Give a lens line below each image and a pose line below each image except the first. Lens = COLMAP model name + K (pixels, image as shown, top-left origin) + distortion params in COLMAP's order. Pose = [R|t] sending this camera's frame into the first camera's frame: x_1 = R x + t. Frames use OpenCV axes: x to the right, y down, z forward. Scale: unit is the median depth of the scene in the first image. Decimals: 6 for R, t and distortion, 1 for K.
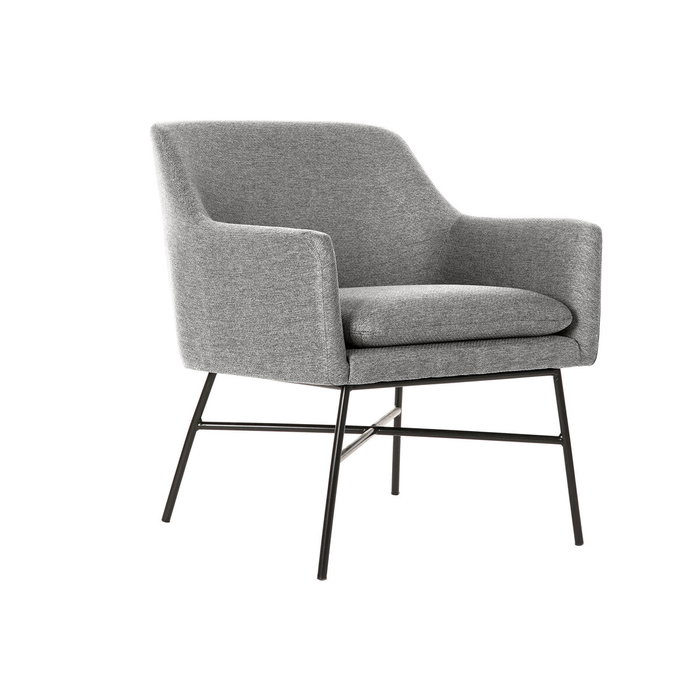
lens RADIAL K [[2661.1, 0, 350.0], [0, 2661.1, 350.0], [0, 0, 1]] dist [0.894925, -0.369757]
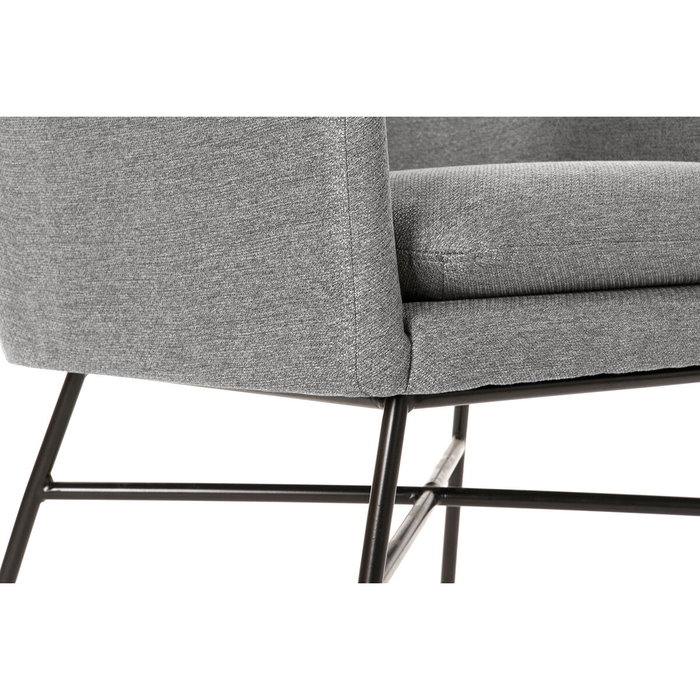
lens RADIAL K [[2095.1, 0, 350.0], [0, 2095.1, 350.0], [0, 0, 1]] dist [-1.098354, 1.601656]
pose [[0.998619, -0.010126, 0.051550, -0.023932], [0.011065, 0.999777, -0.017962, 0.011875], [-0.051357, 0.018507, 0.998509, 0.694492]]
